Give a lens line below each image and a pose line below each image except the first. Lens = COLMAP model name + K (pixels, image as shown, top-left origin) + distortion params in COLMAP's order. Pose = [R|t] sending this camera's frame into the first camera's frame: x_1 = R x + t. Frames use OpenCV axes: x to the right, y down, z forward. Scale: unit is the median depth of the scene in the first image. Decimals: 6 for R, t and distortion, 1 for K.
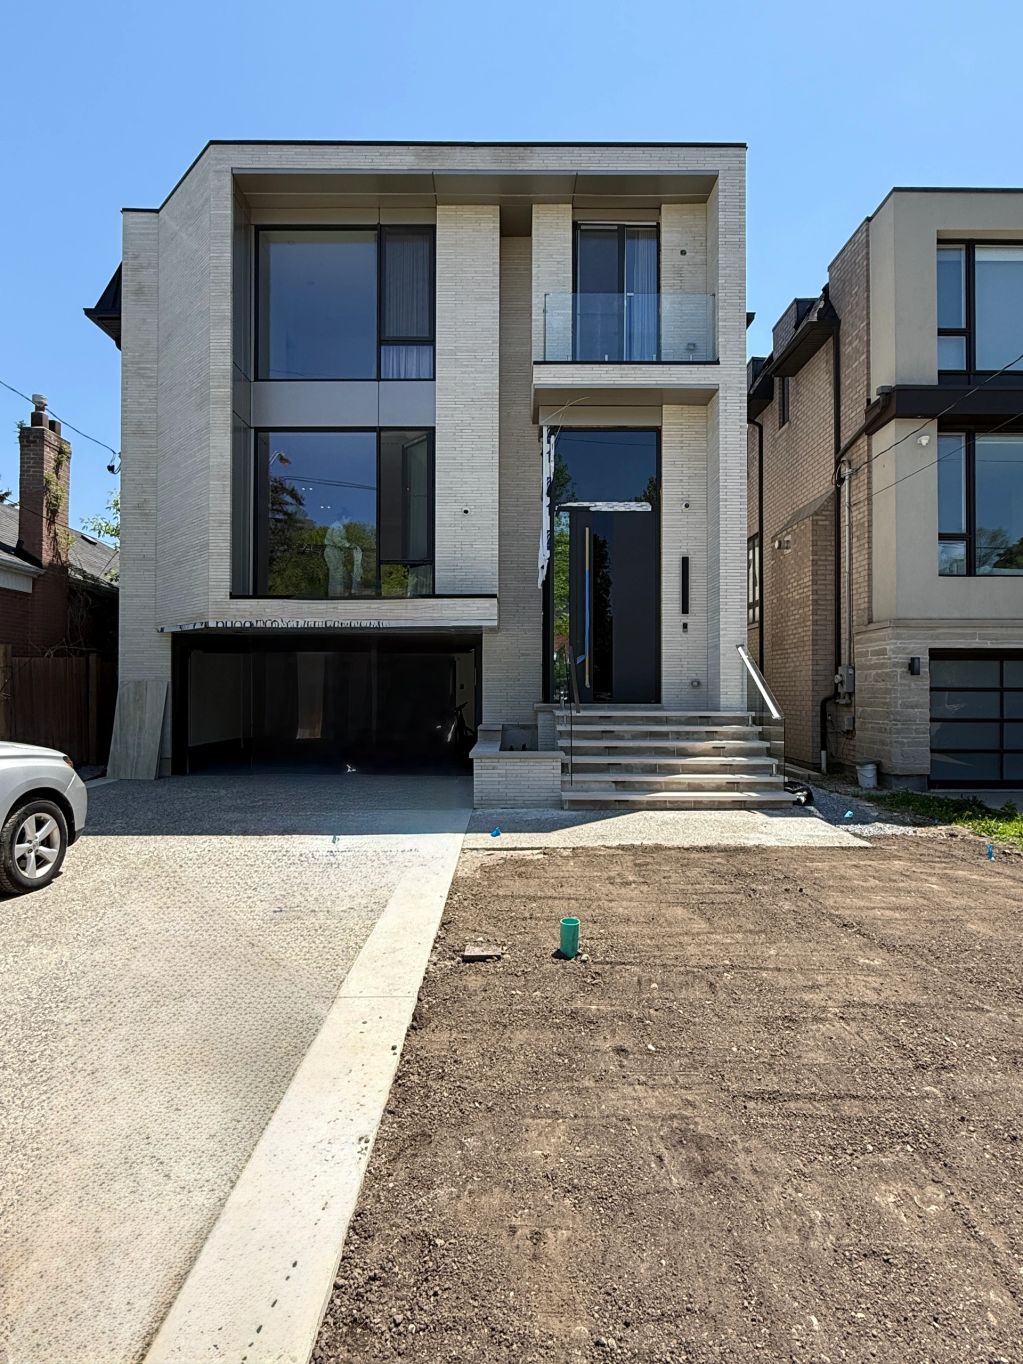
lens RADIAL K [[762.0, 0, 511.1], [0, 762.0, 682.3], [0, 0, 1]] dist [-0.021149, -0.000363]
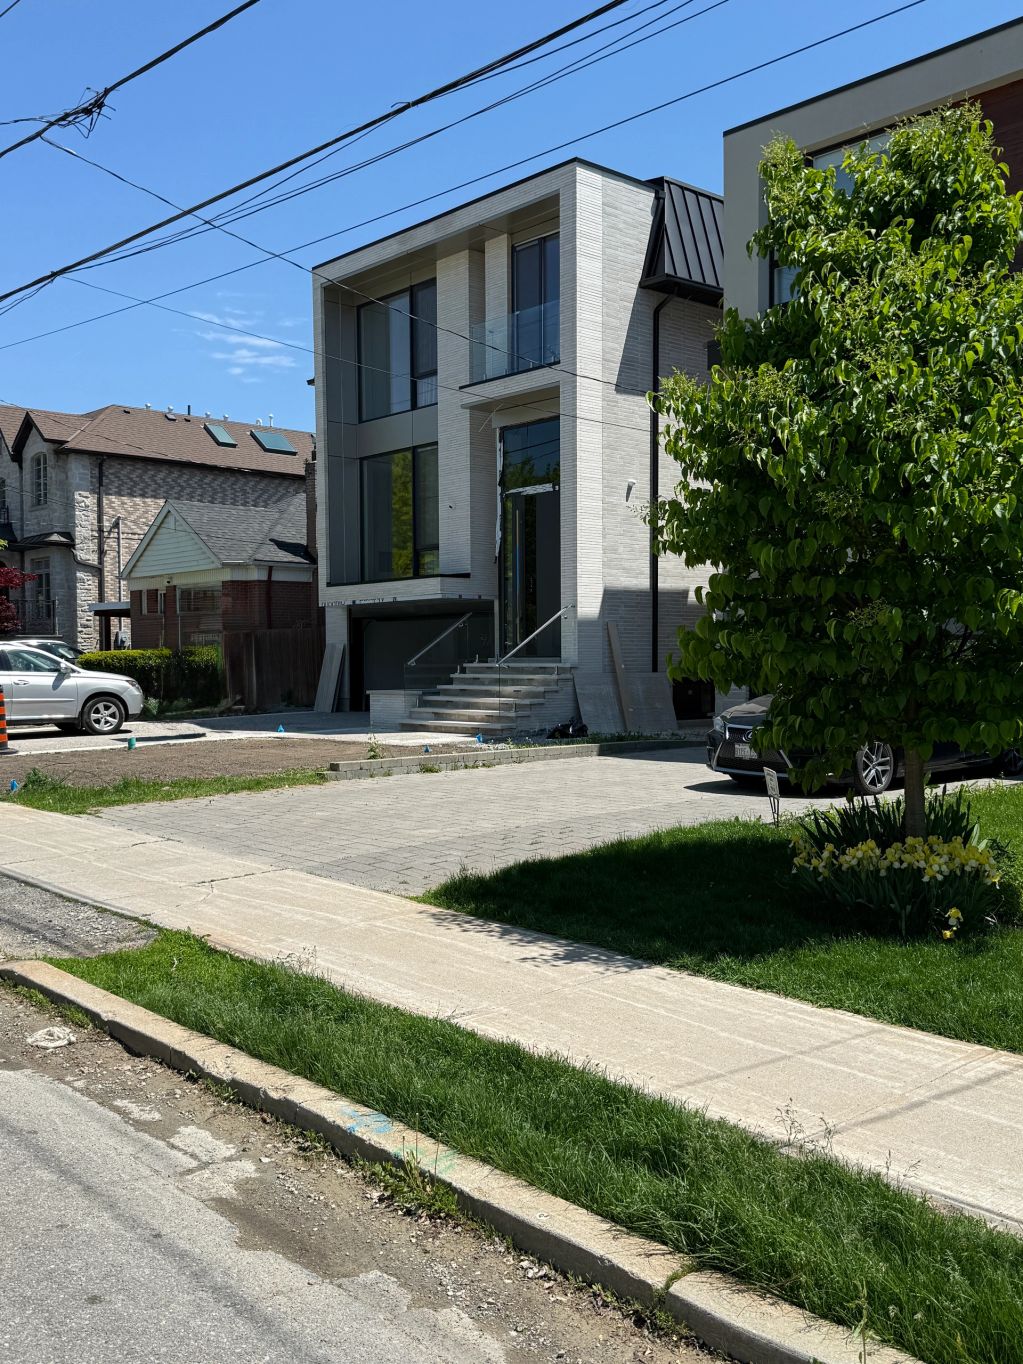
lens RADIAL K [[1322.8, 0, 512.0], [0, 1322.8, 682.0], [0, 0, 1]] dist [0.008088, 0.000000]
pose [[0.656801, 0.008959, -0.754011, 1.663864], [0.018418, 0.999441, 0.027919, 0.008403], [0.753839, -0.032224, 0.656269, -0.378929]]
